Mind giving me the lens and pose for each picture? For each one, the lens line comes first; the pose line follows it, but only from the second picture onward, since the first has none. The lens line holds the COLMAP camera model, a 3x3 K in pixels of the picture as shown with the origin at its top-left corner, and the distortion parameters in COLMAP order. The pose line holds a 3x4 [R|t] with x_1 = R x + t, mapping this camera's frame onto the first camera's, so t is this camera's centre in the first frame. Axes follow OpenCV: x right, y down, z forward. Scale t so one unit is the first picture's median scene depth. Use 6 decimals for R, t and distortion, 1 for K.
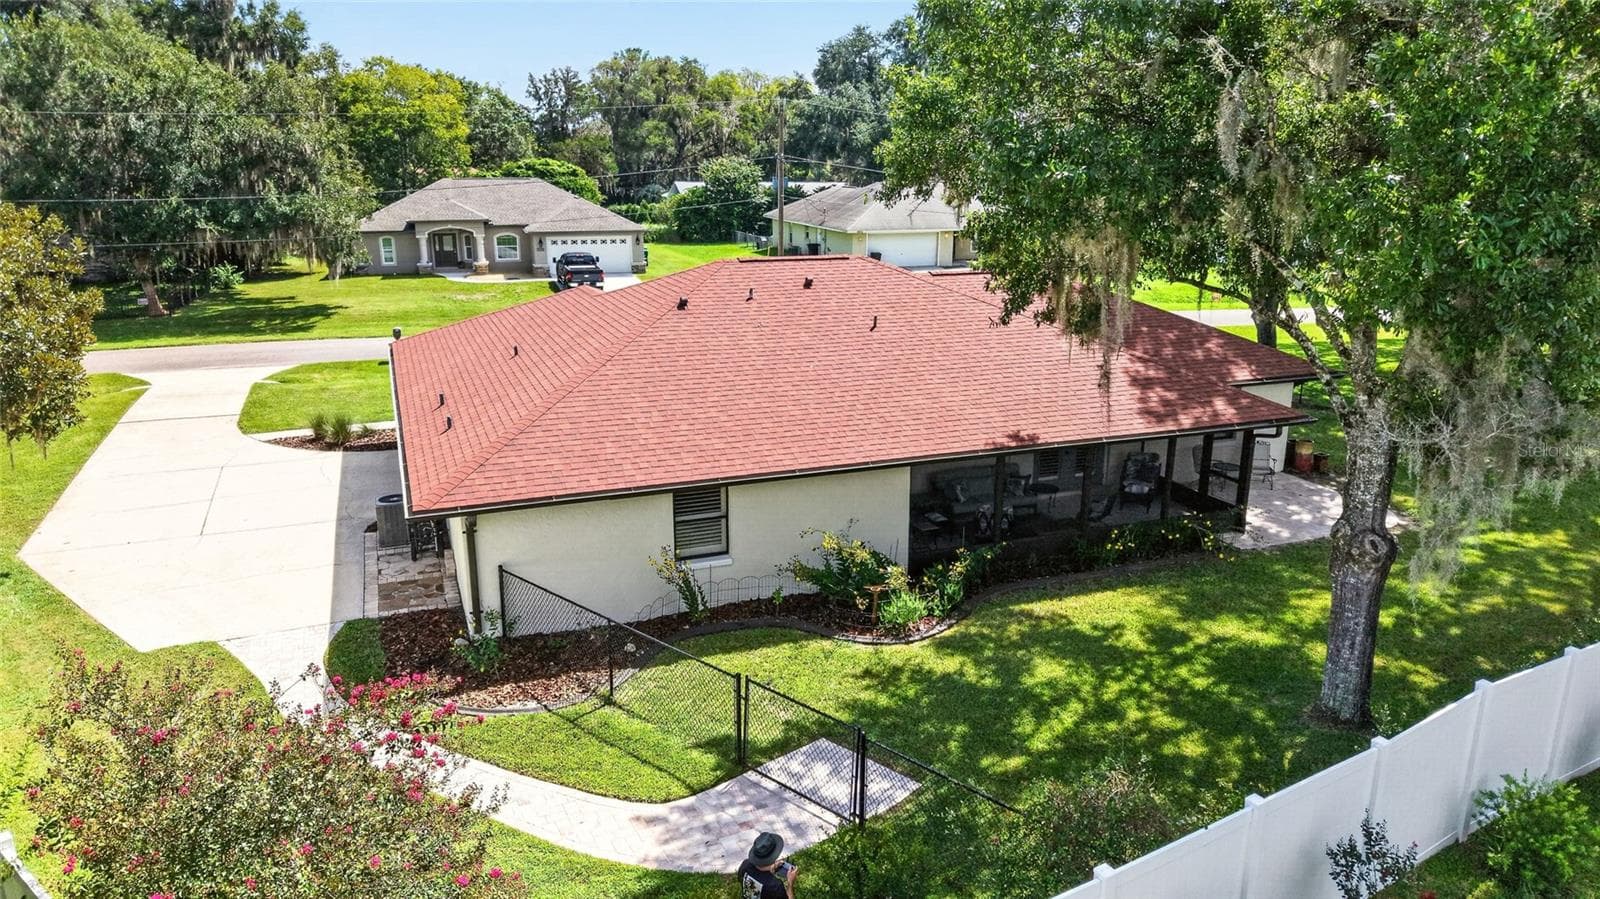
lens RADIAL K [[1068.9, 0, 800.0], [0, 1068.9, 449.5], [0, 0, 1]] dist [0.043808, -0.052225]
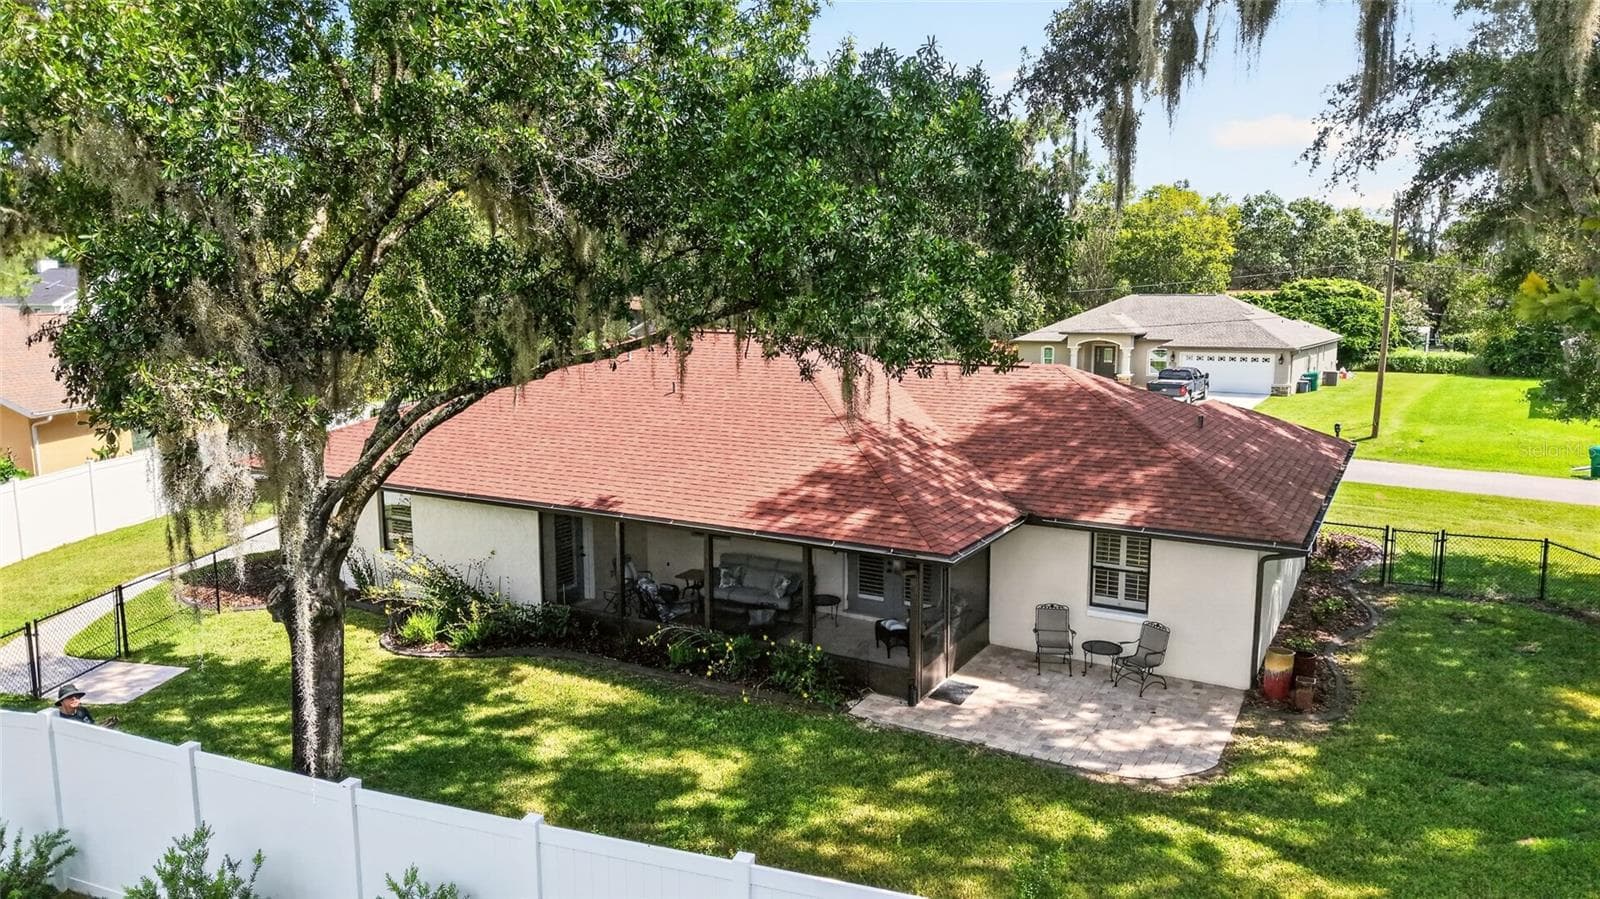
lens RADIAL K [[1068.9, 0, 800.0], [0, 1068.9, 449.5], [0, 0, 1]] dist [0.043808, -0.052225]
pose [[0.623595, 0.106612, -0.774443, 1.124929], [-0.199838, 0.979482, -0.026074, -0.073393], [0.755773, 0.171023, 0.632106, 0.545629]]
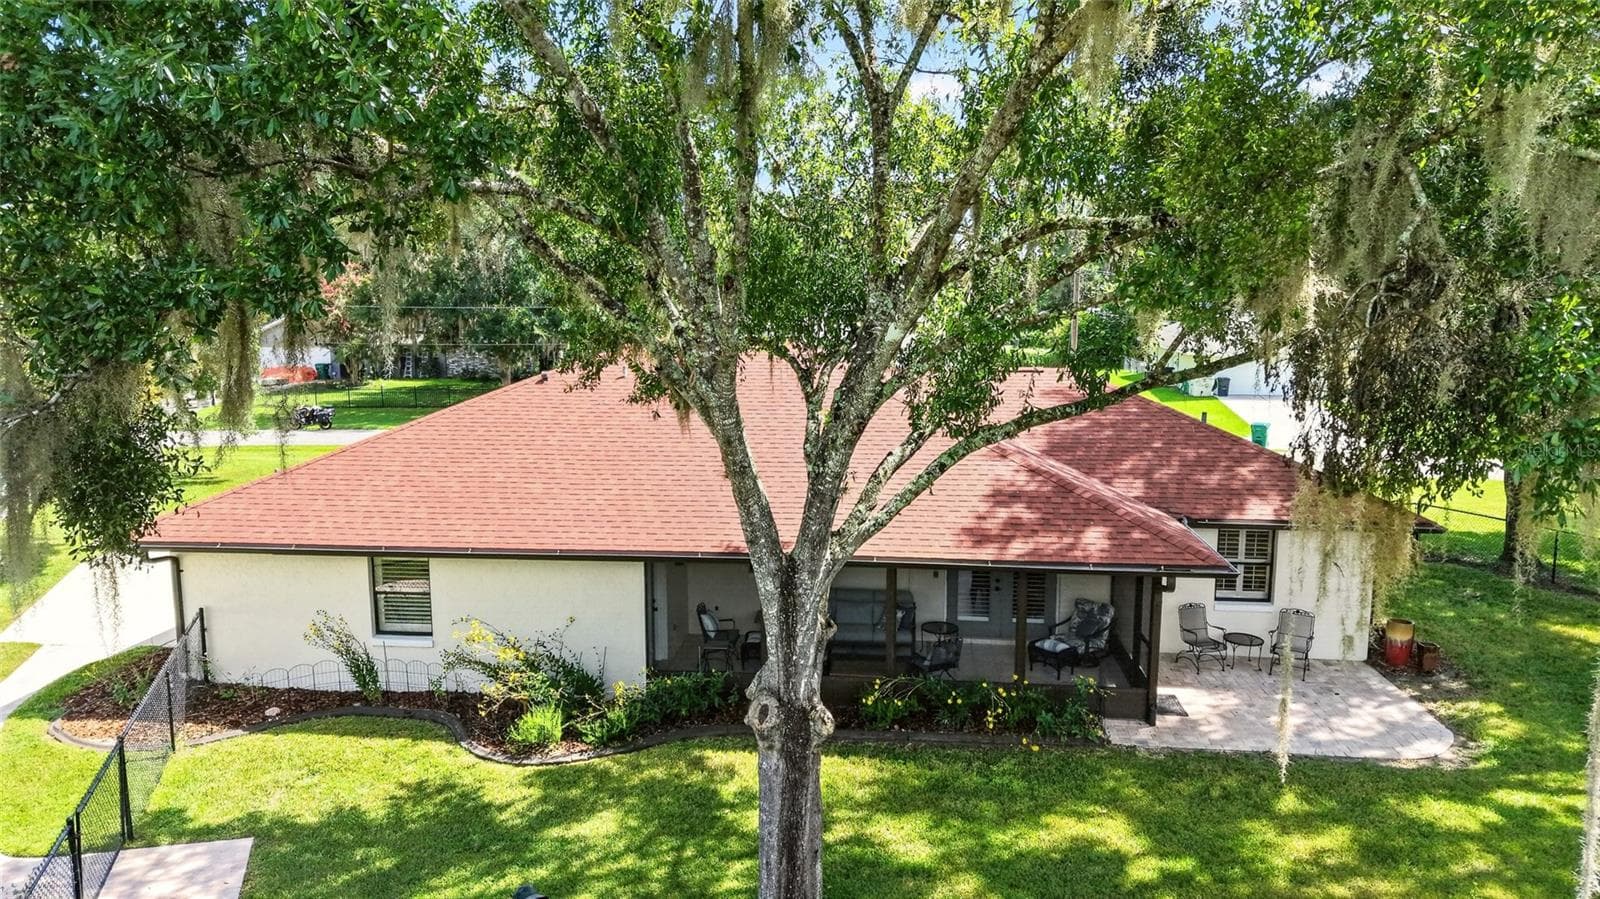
lens RADIAL K [[1068.9, 0, 800.0], [0, 1068.9, 449.5], [0, 0, 1]] dist [0.043808, -0.052225]
pose [[0.890932, 0.060567, -0.450080, 0.631703], [-0.114730, 0.988937, -0.094027, -0.011214], [0.439406, 0.135409, 0.888024, 0.286773]]
